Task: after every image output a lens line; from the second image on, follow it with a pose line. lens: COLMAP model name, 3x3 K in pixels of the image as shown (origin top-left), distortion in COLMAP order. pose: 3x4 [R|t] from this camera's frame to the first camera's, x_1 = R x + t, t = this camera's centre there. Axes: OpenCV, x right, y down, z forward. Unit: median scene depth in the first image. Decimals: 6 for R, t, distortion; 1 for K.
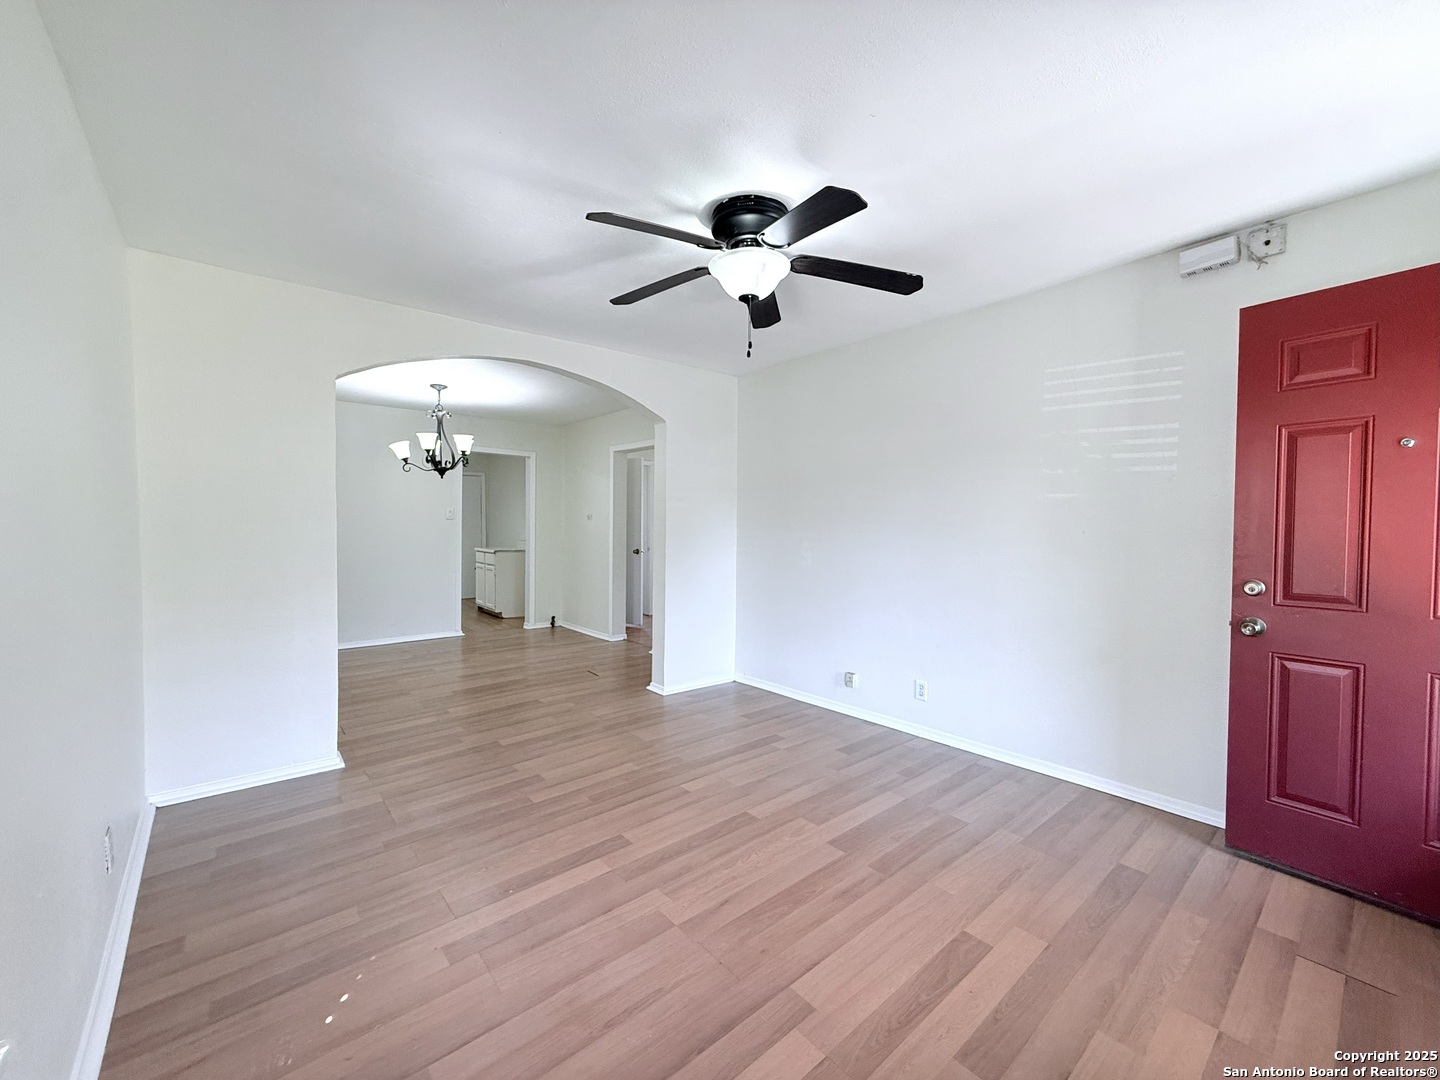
lens RADIAL K [[573.9, 0, 718.7], [0, 573.9, 539.8], [0, 0, 1]] dist [-0.001530, 0.000845]
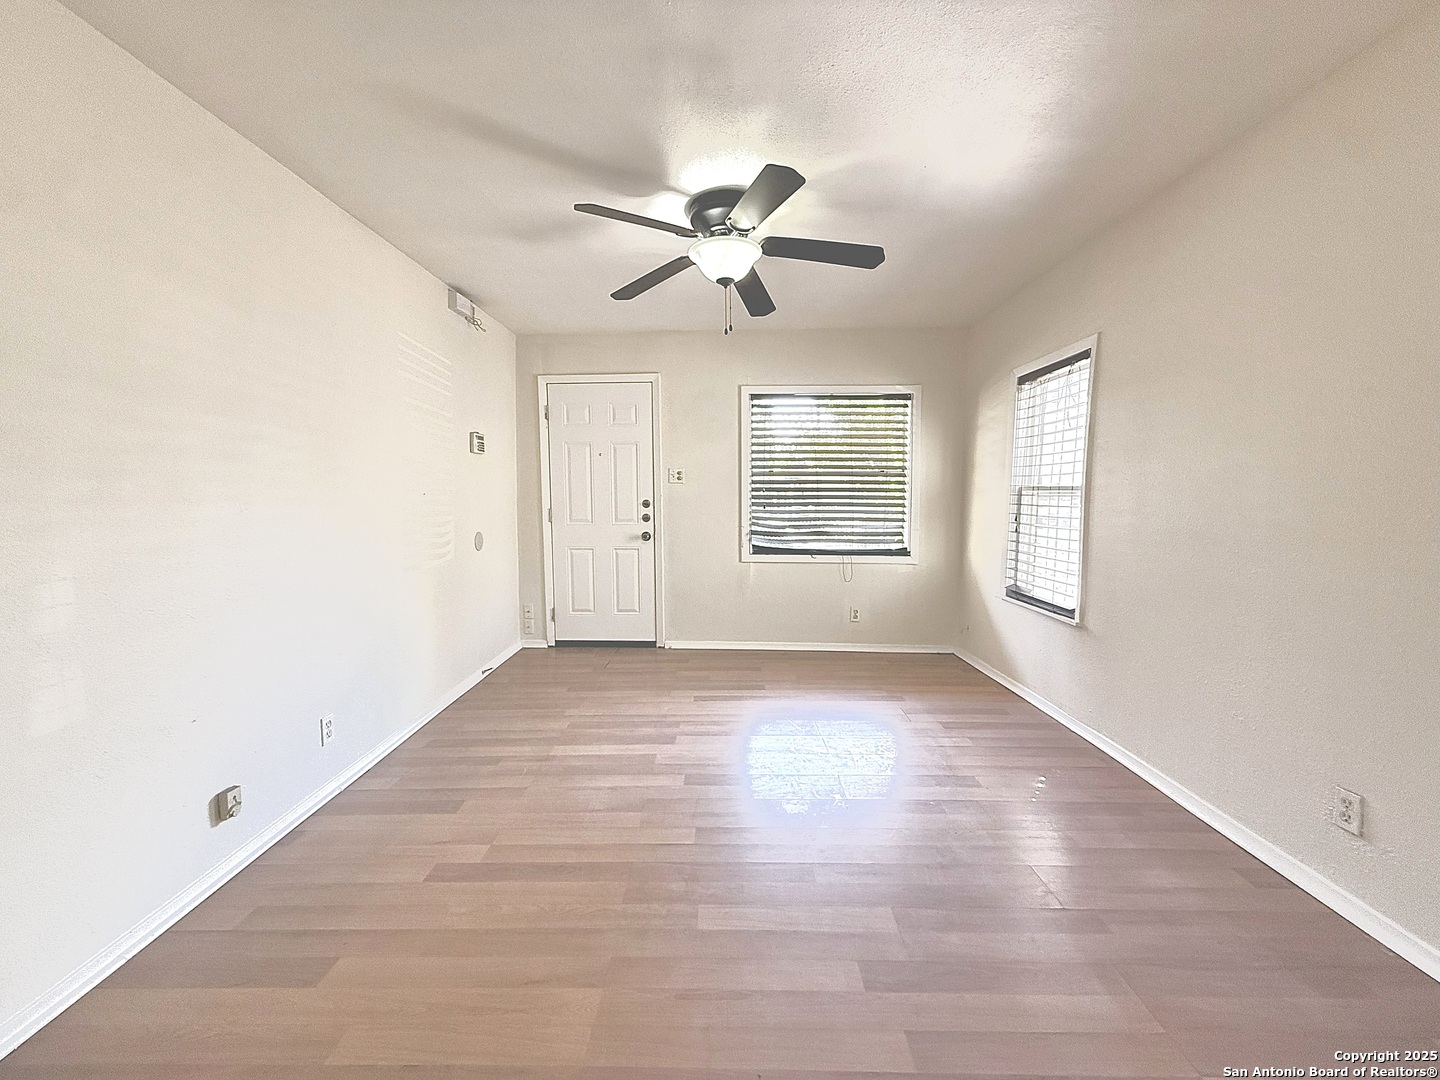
lens RADIAL K [[573.9, 0, 715.2], [0, 573.9, 537.7], [0, 0, 1]] dist [-0.001530, 0.000845]
pose [[-0.746687, -0.046659, 0.663537, -0.564994], [0.026891, 0.994604, 0.100200, -0.028057], [-0.664632, 0.092662, -0.741403, 1.523579]]
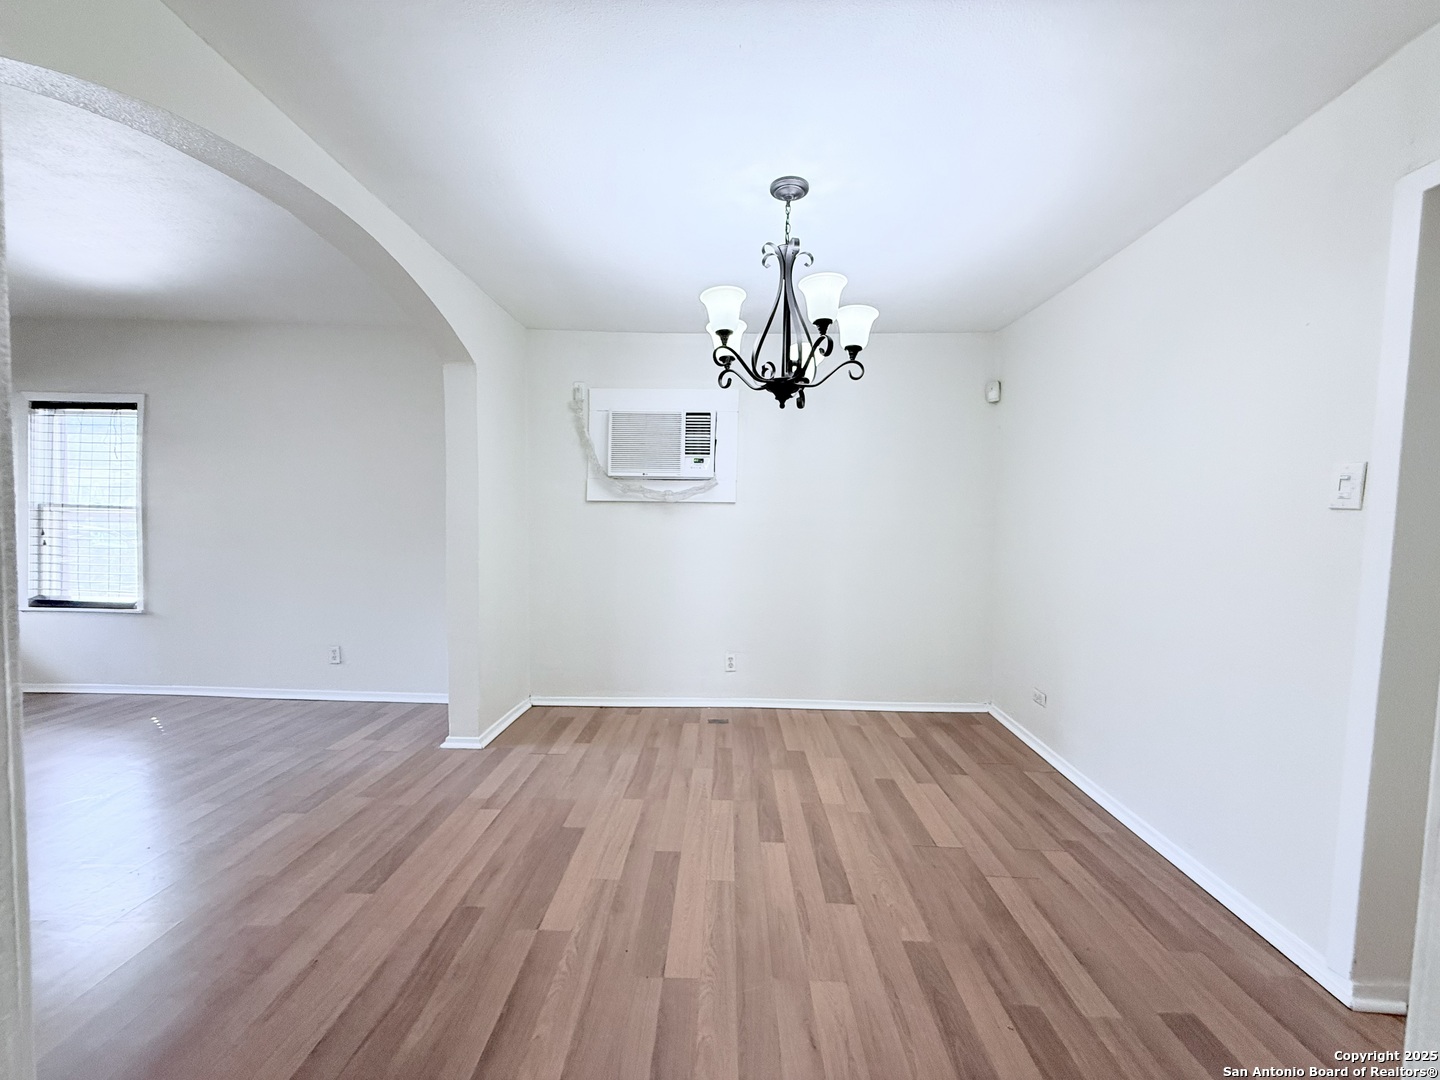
lens RADIAL K [[573.9, 0, 722.1], [0, 573.9, 547.2], [0, 0, 1]] dist [-0.001530, 0.000845]
pose [[-0.658592, 0.013934, -0.752371, -0.246539], [-0.047559, 0.997059, 0.060096, -0.050916], [0.750995, 0.075361, -0.655993, 2.265621]]
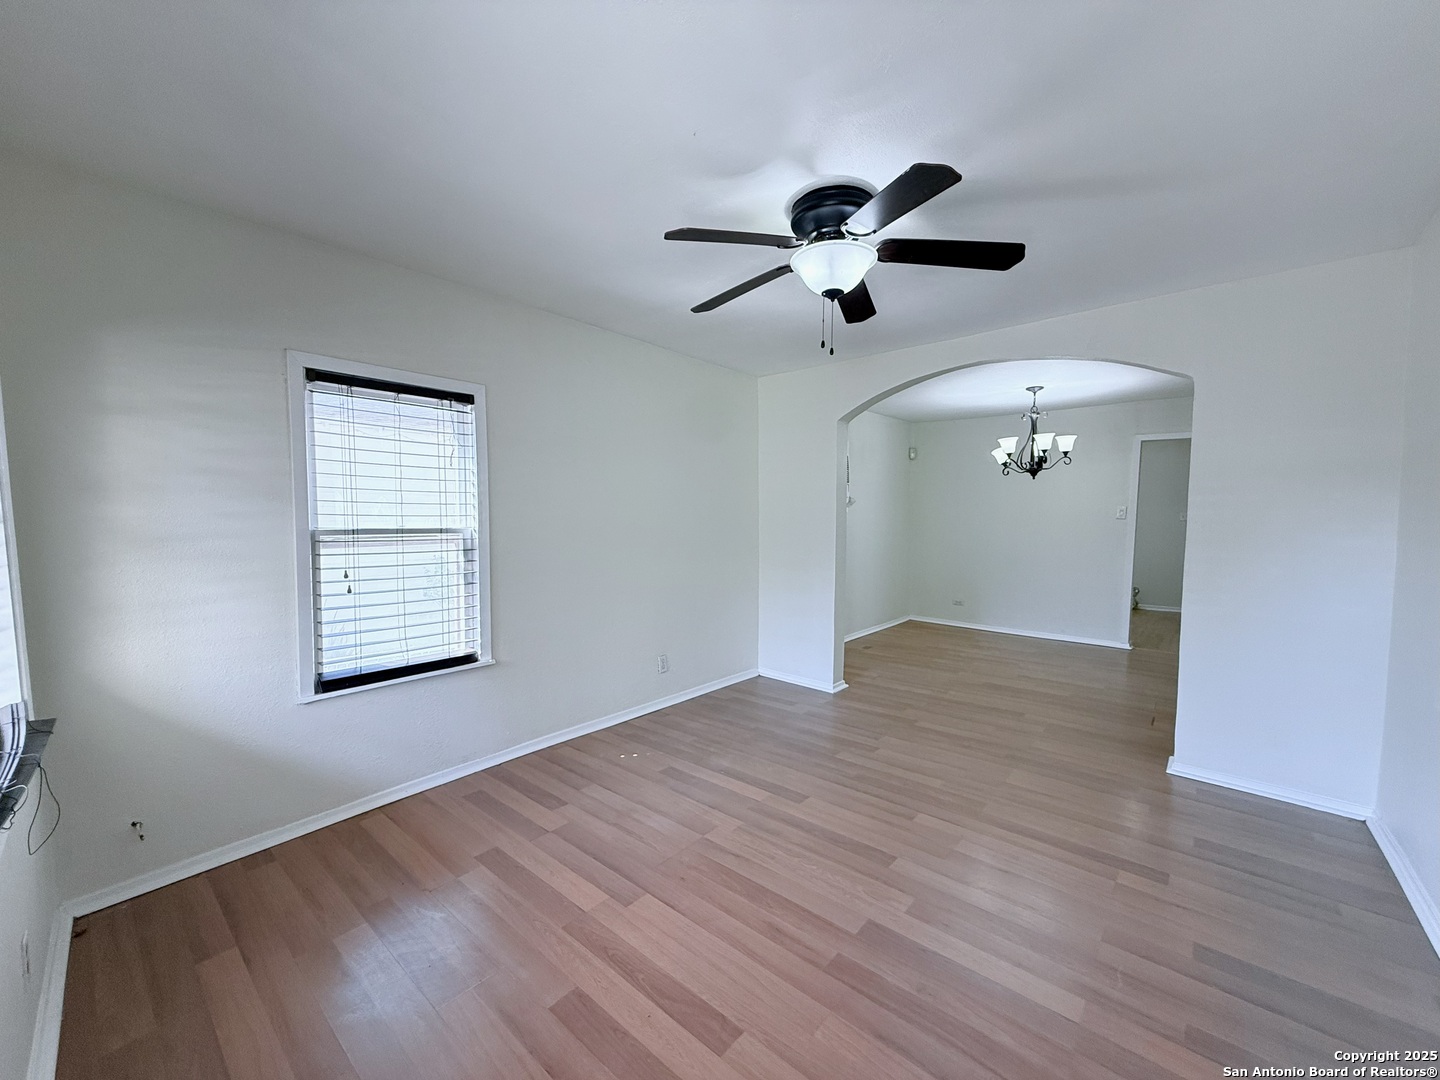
lens RADIAL K [[573.9, 0, 719.2], [0, 573.9, 548.9], [0, 0, 1]] dist [-0.001530, 0.000845]
pose [[0.154454, 0.052043, -0.986628, 0.786350], [-0.031502, 0.998363, 0.047730, -0.027474], [0.987498, 0.023709, 0.155841, 0.543575]]
